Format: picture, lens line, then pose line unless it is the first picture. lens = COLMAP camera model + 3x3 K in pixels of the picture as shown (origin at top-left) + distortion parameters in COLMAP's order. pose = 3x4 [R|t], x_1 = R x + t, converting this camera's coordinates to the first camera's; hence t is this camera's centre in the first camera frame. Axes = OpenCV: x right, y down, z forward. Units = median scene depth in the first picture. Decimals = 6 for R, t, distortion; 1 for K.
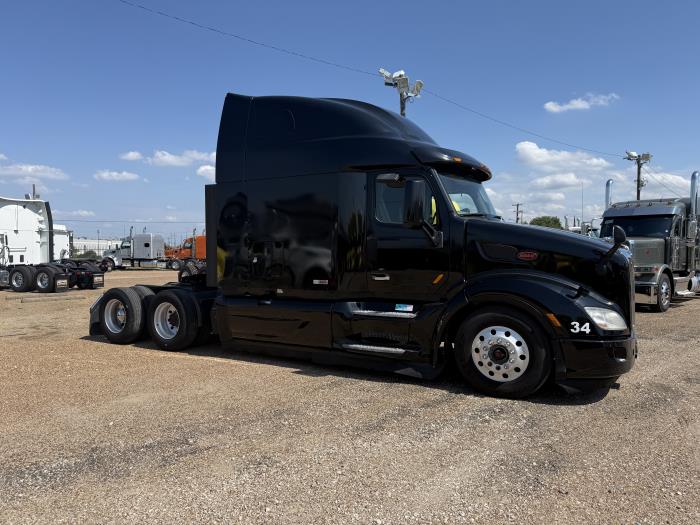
lens RADIAL K [[497.2, 0, 344.2], [0, 497.2, 264.4], [0, 0, 1]] dist [0.047583, -0.002806]
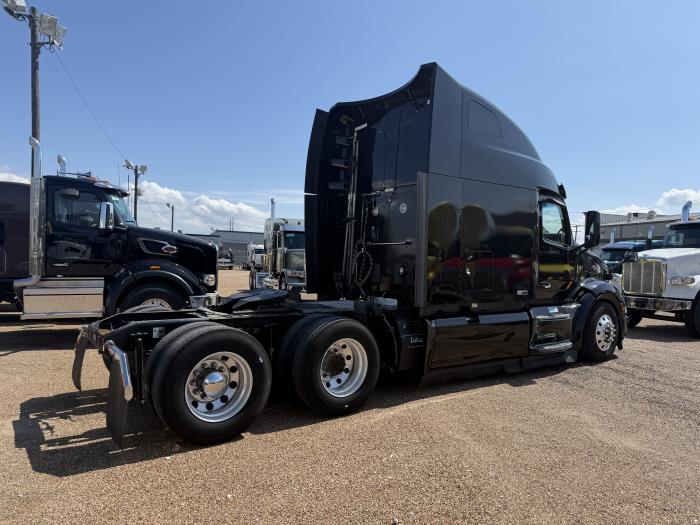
lens RADIAL K [[500.7, 0, 350.0], [0, 500.7, 262.5], [0, 0, 1]] dist [-0.000371, -0.003588]
pose [[0.382344, 0.008476, 0.923981, -1.264577], [-0.002006, 0.999963, -0.008342, -0.019453], [-0.924018, 0.001336, 0.382347, 1.024825]]
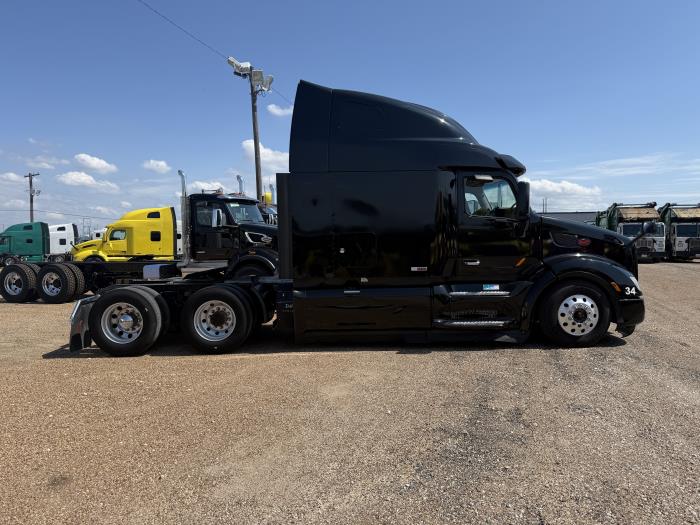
lens RADIAL K [[500.7, 0, 350.0], [0, 500.7, 262.5], [0, 0, 1]] dist [-0.000371, -0.003588]
pose [[0.857311, -0.030215, 0.513912, -0.817703], [0.025283, 0.999543, 0.016591, -0.001141], [-0.514178, -0.001230, 0.857682, 0.145134]]
